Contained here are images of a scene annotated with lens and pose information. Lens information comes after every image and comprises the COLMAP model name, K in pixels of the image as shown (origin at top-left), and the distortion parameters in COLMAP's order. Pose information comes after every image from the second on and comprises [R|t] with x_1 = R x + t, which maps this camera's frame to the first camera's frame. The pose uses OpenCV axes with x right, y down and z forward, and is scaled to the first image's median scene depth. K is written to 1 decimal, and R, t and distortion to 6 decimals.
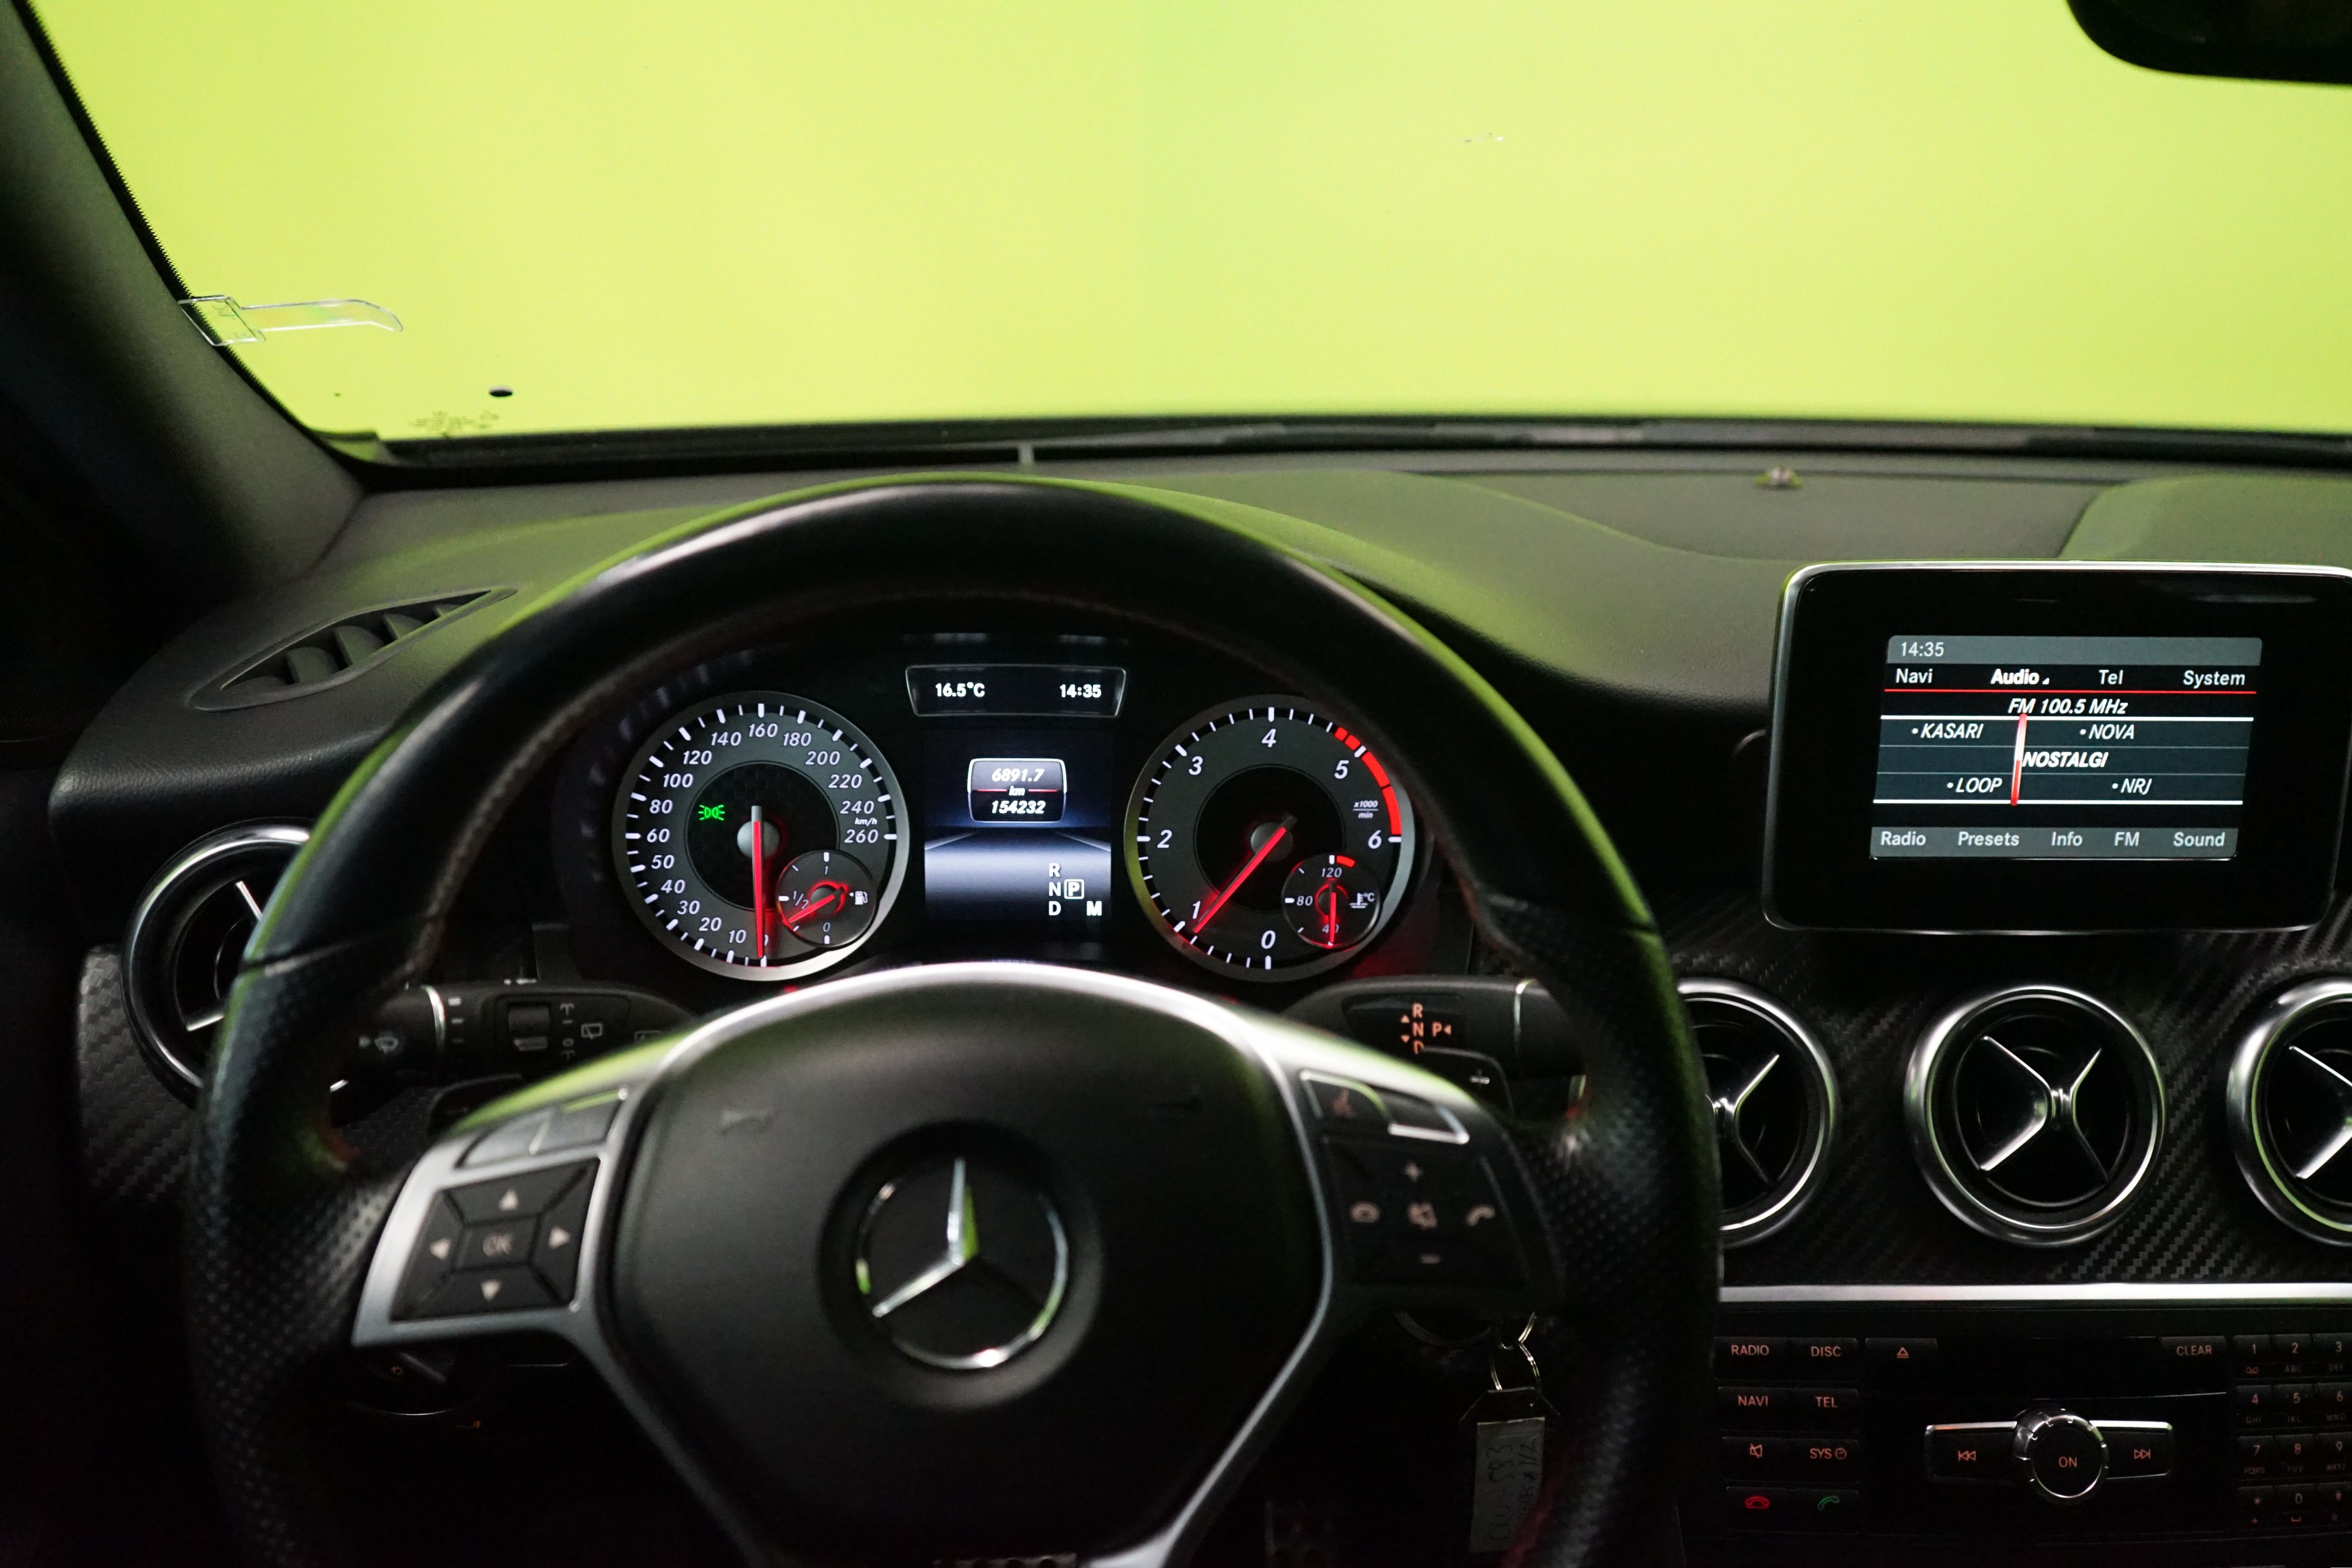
lens RADIAL K [[2169.2, 0, 1176.0], [0, 2169.2, 784.0], [0, 0, 1]] dist [-0.012540, -0.015238]
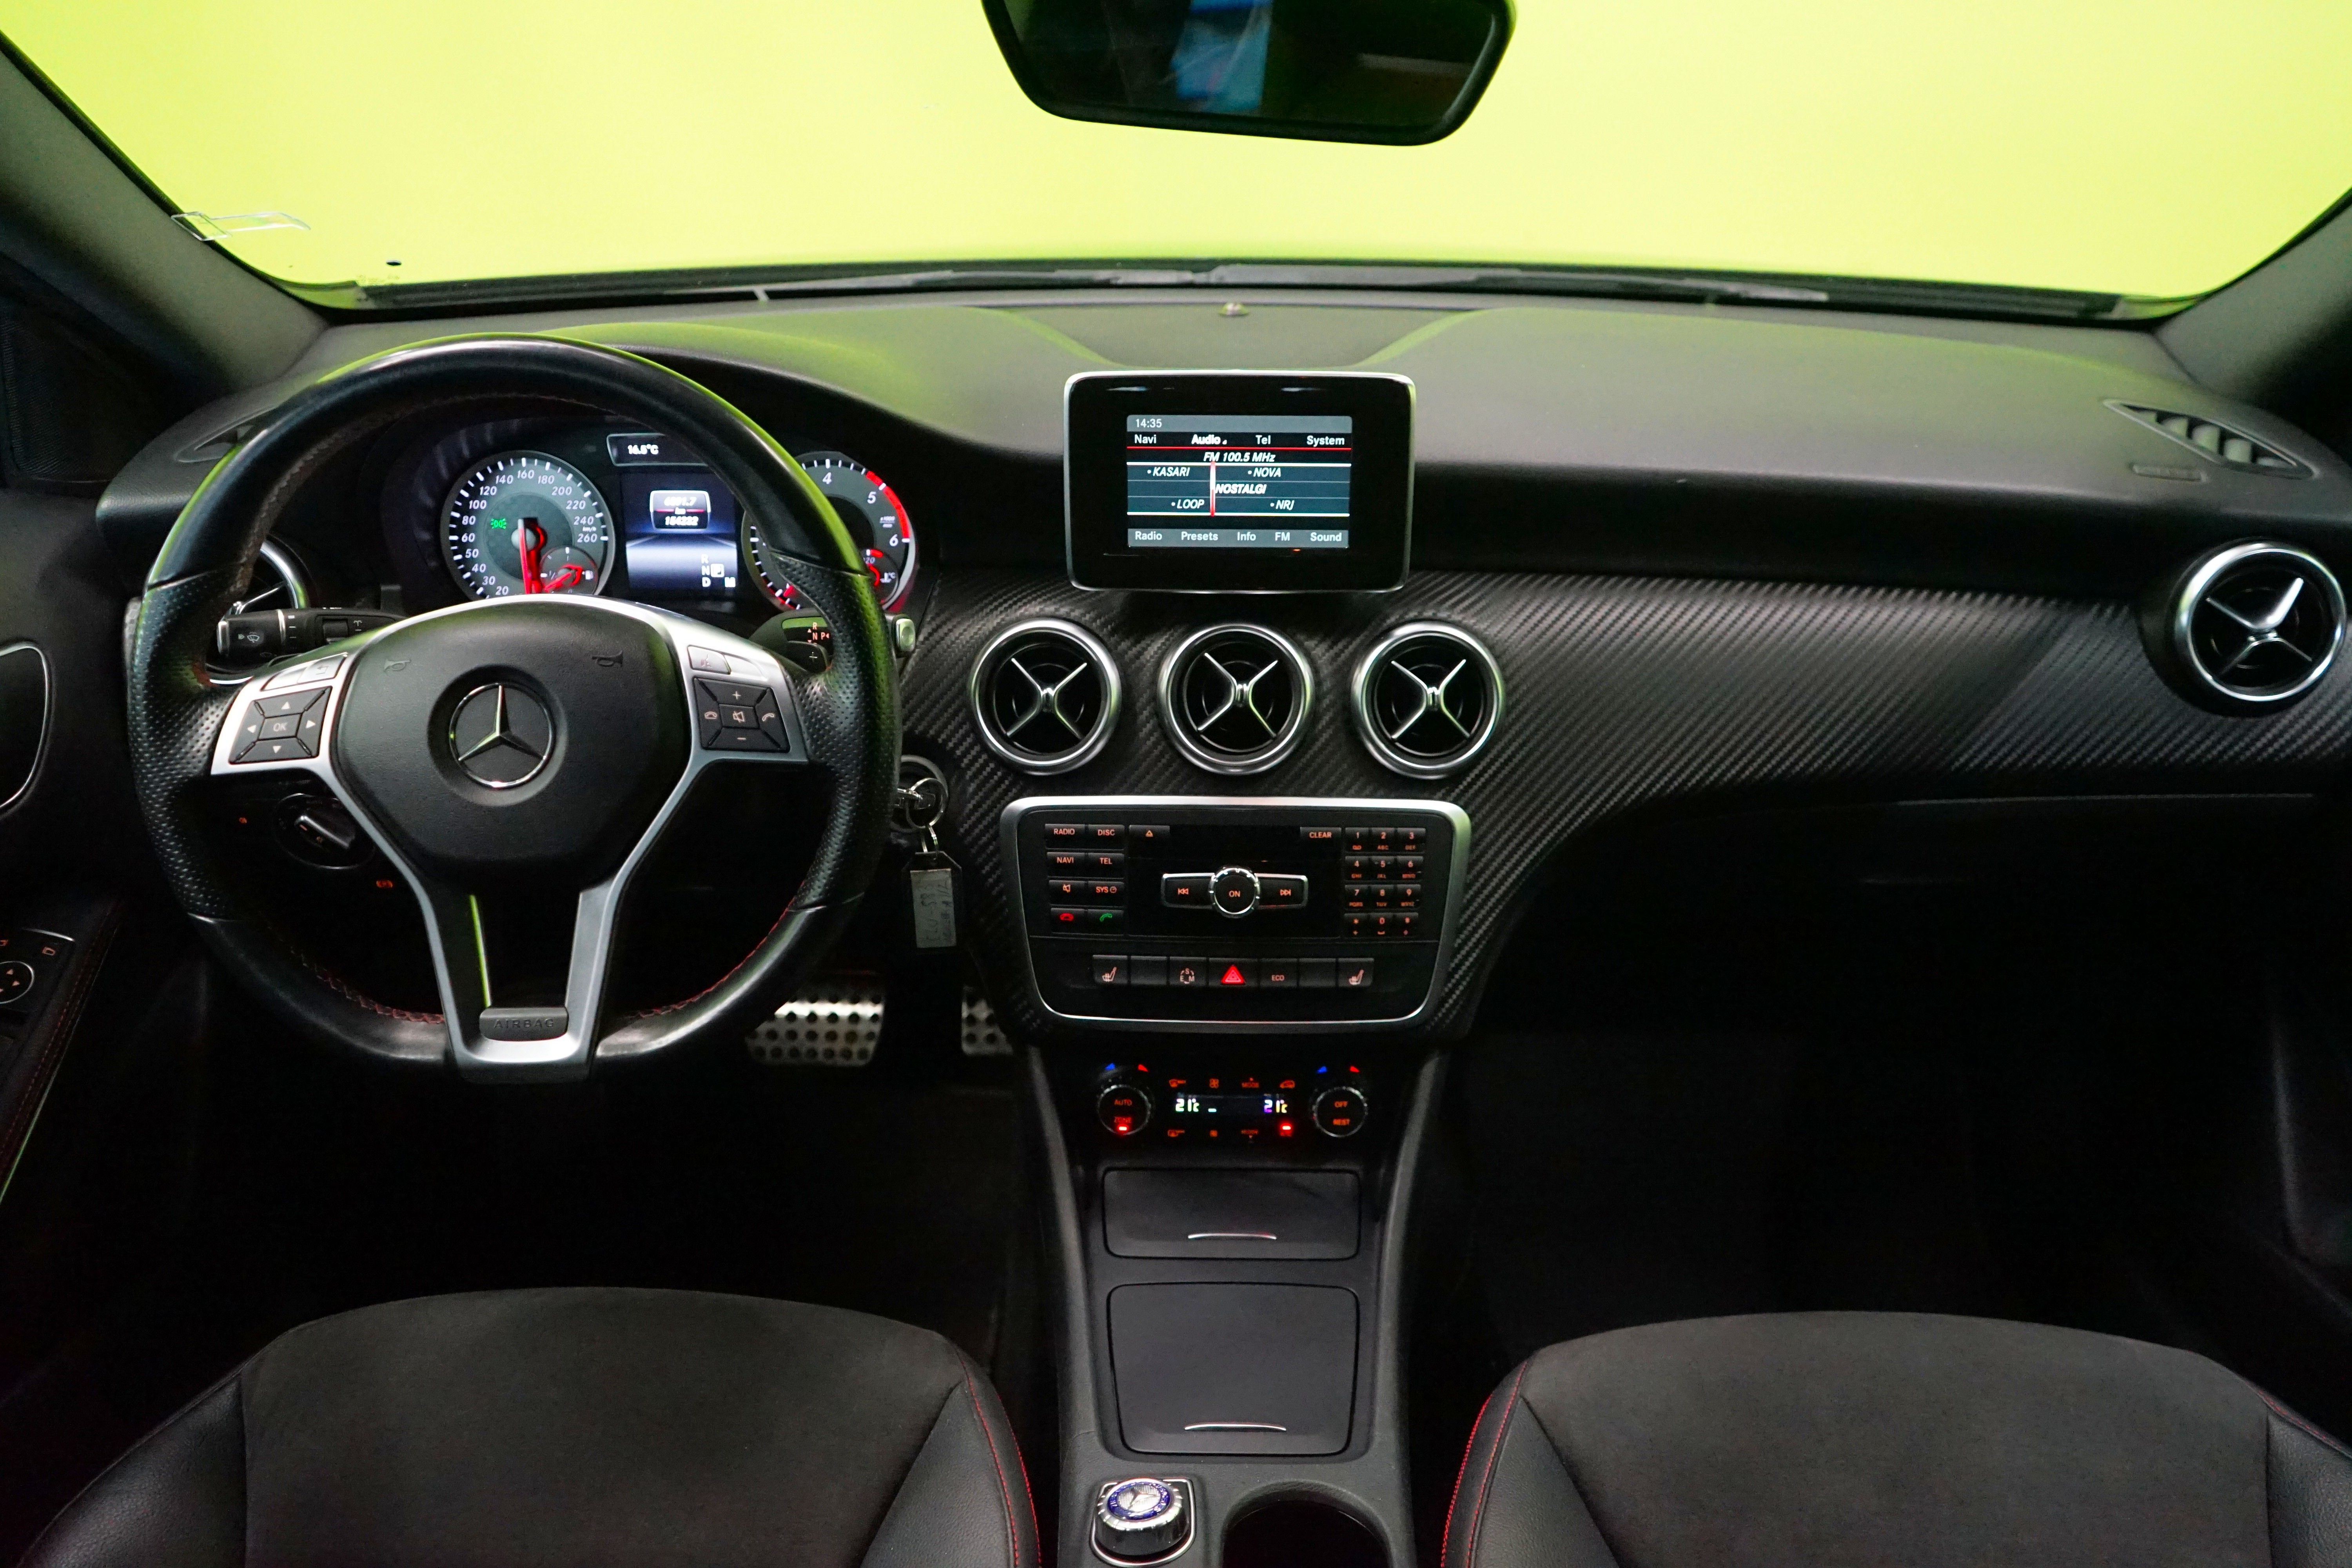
lens RADIAL K [[1846.9, 0, 1176.0], [0, 1846.9, 784.0], [0, 0, 1]] dist [-0.029037, -0.002419]
pose [[0.998871, 0.008309, -0.046773, 0.426147], [-0.002152, 0.991489, 0.130175, 0.029654], [0.047457, -0.129927, 0.990387, -0.466147]]
